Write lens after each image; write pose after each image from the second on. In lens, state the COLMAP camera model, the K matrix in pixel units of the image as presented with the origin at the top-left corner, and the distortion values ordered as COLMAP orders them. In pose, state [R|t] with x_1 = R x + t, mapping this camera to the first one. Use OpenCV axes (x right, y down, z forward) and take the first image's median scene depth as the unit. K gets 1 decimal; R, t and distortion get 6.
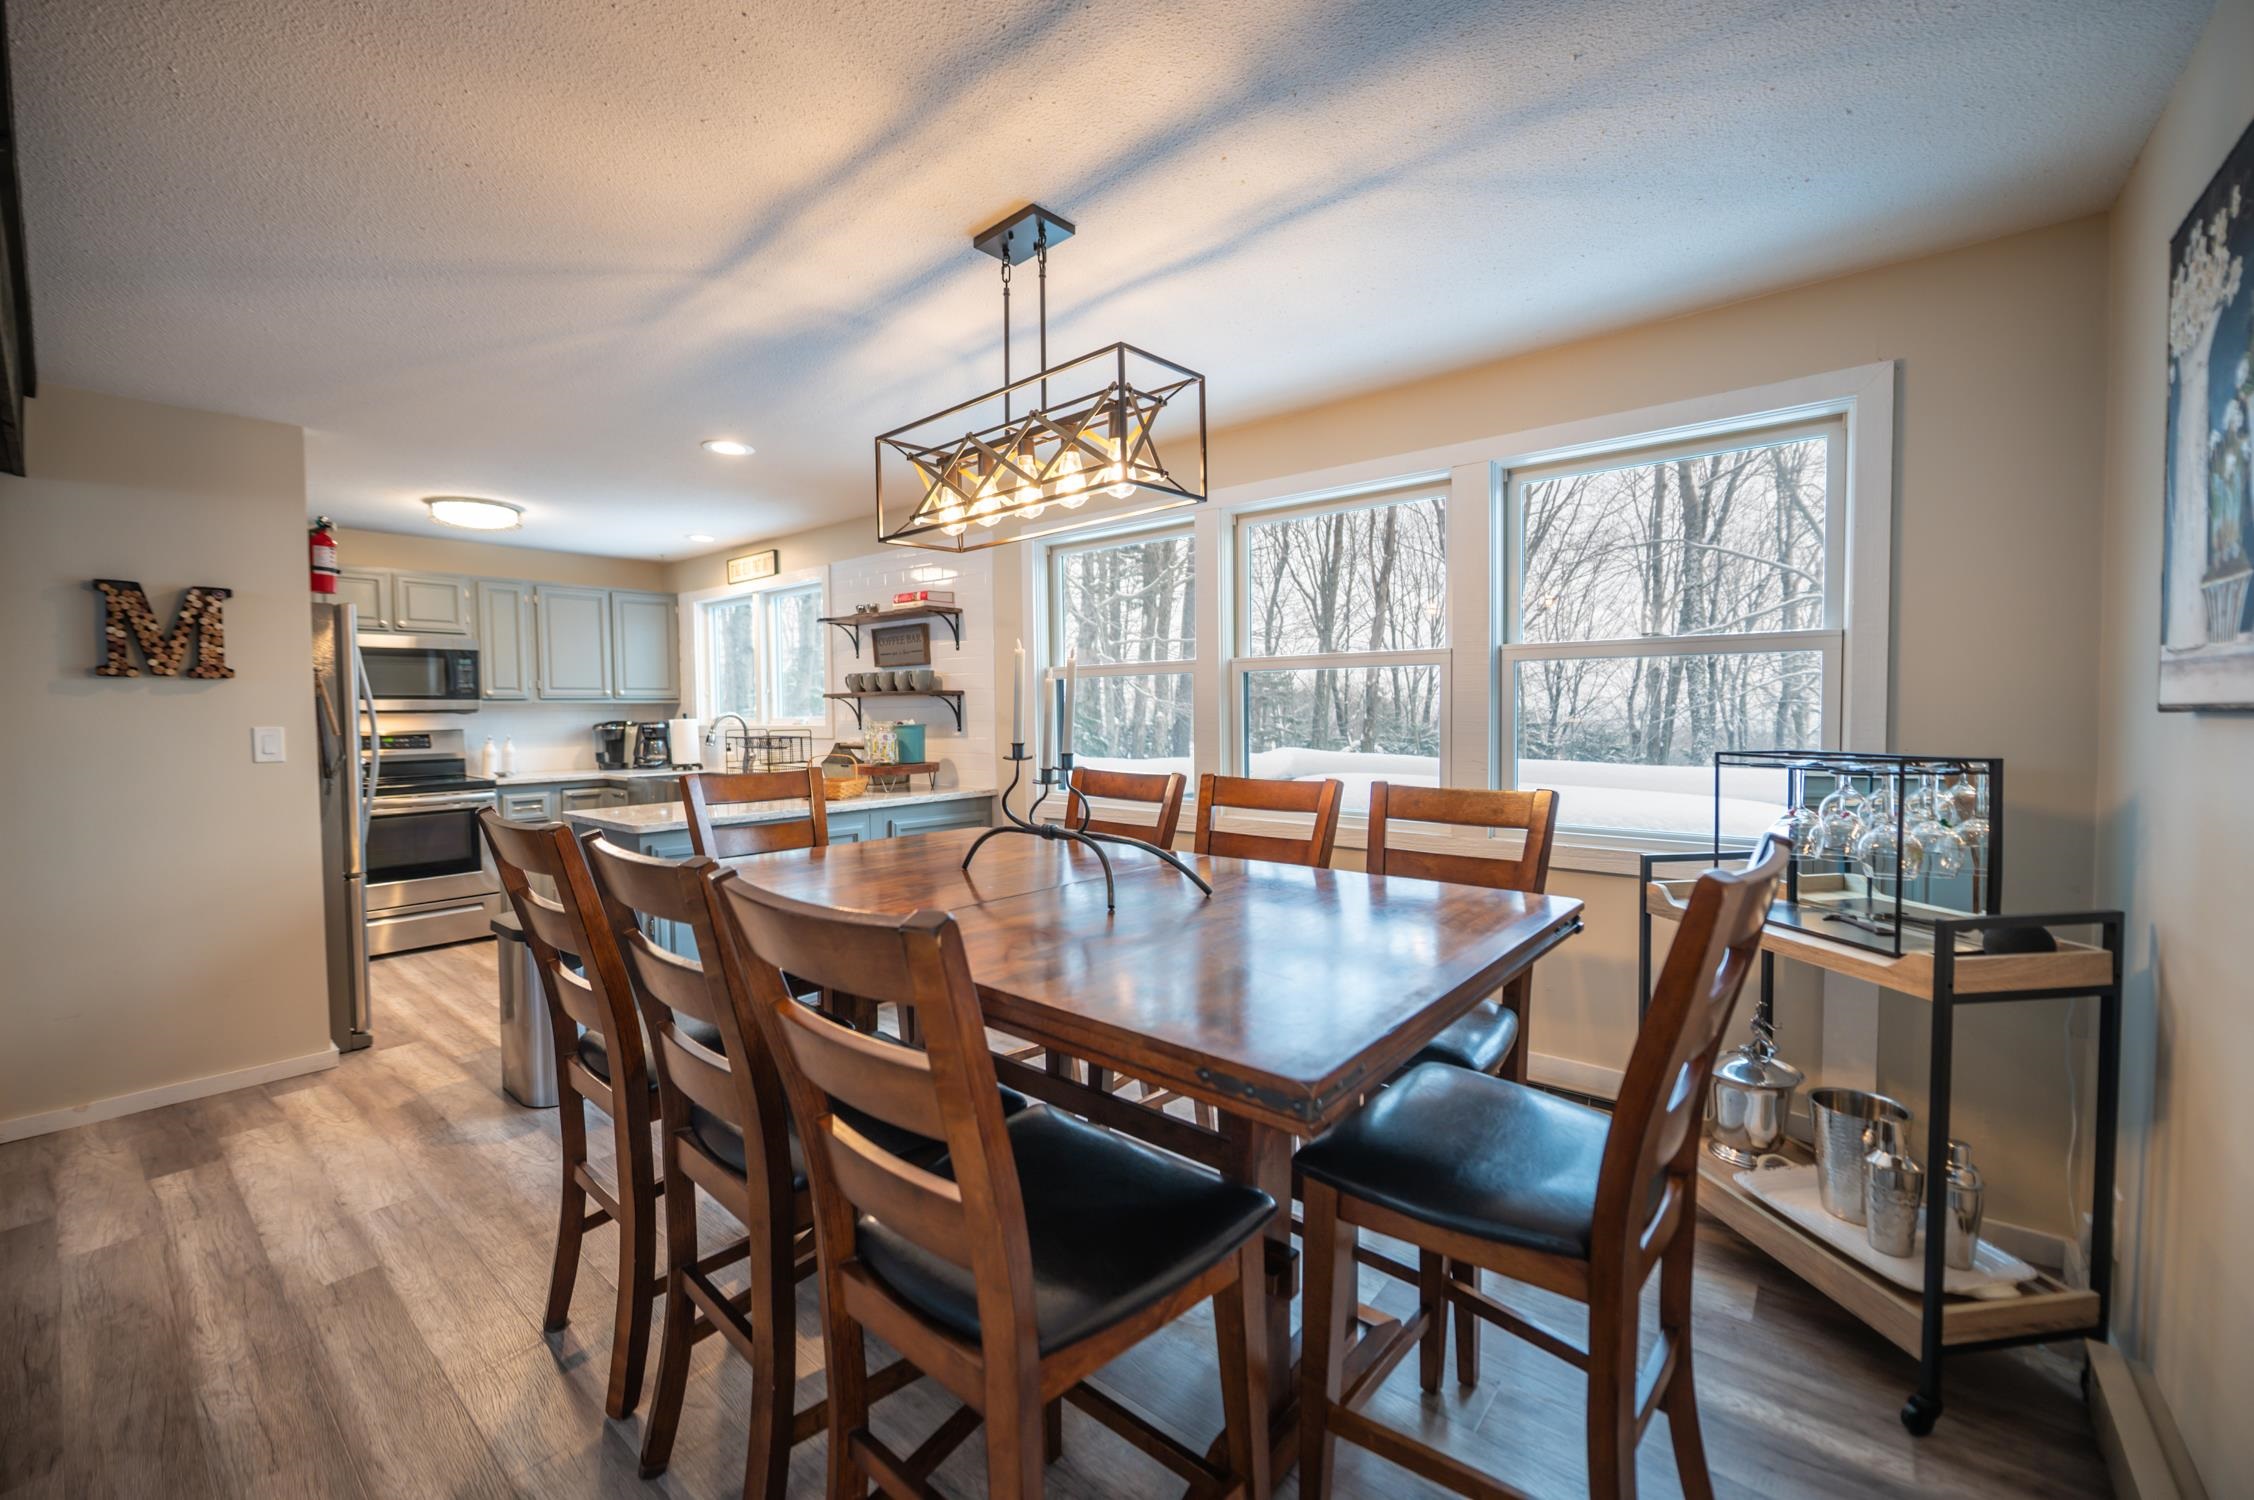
lens RADIAL K [[891.4, 0, 1119.8], [0, 891.4, 749.1], [0, 0, 1]] dist [-0.003667, -0.000393]
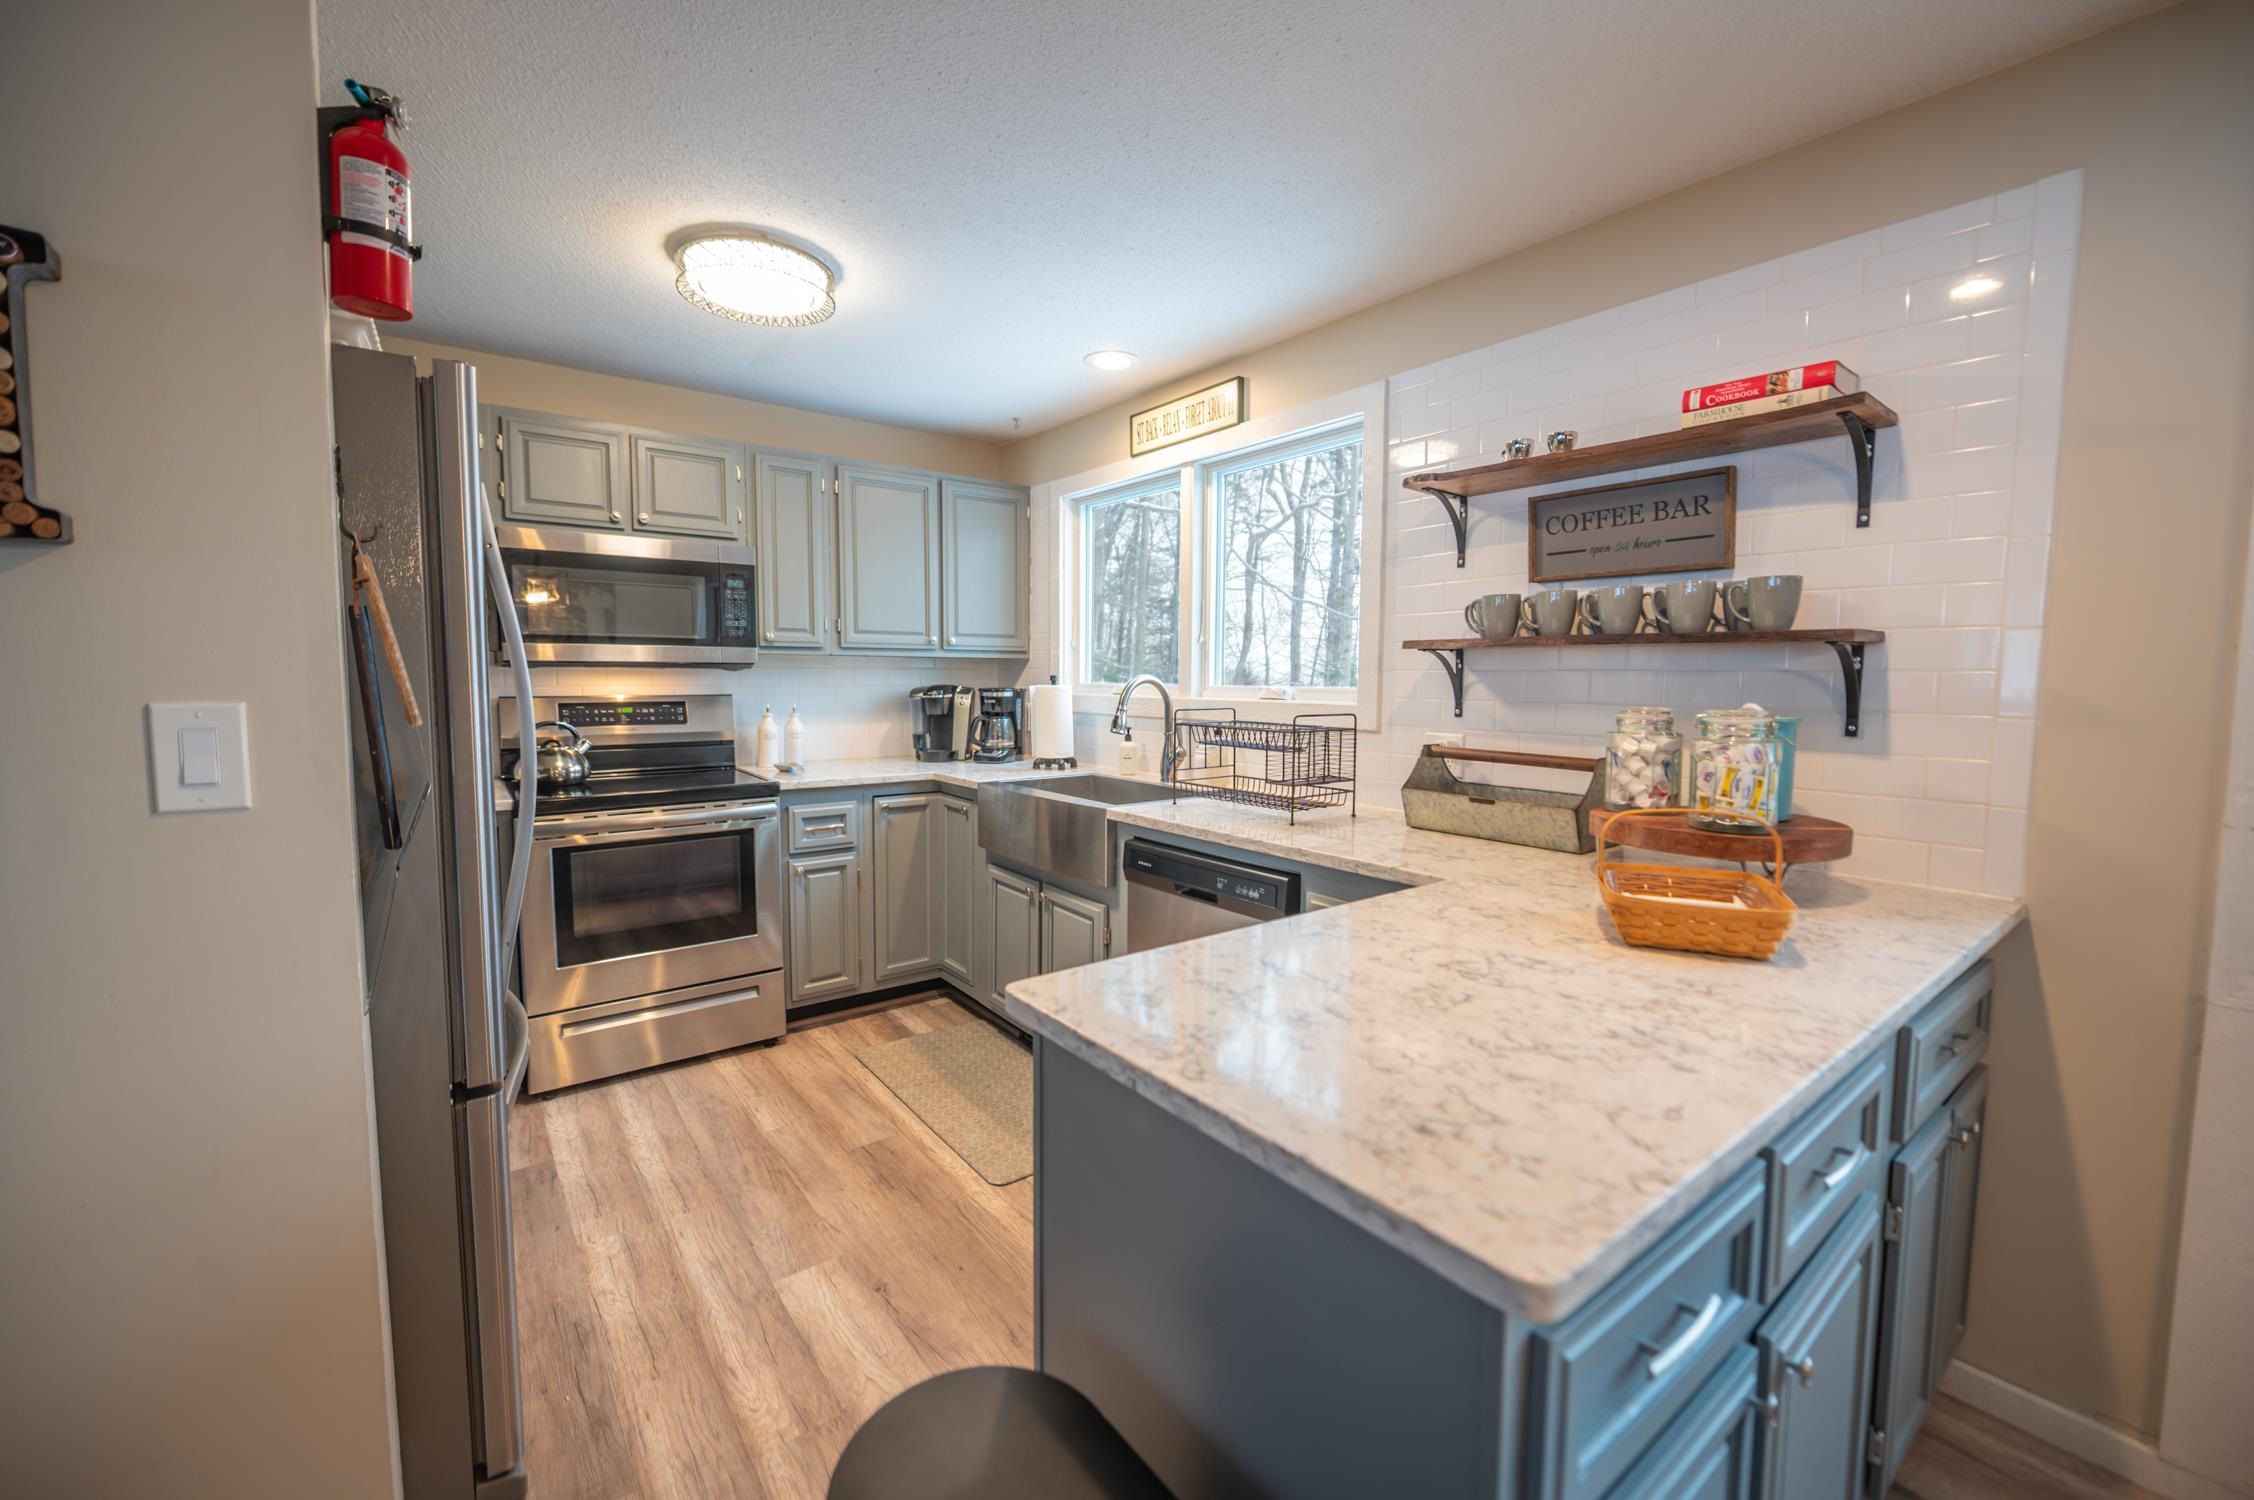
lens RADIAL K [[891.4, 0, 1123.9], [0, 891.4, 747.5], [0, 0, 1]] dist [-0.003667, -0.000393]
pose [[0.975273, 0.034708, -0.218259, -0.350436], [-0.026441, 0.998822, 0.040687, -0.019263], [0.219414, -0.033910, 0.975042, 0.474629]]
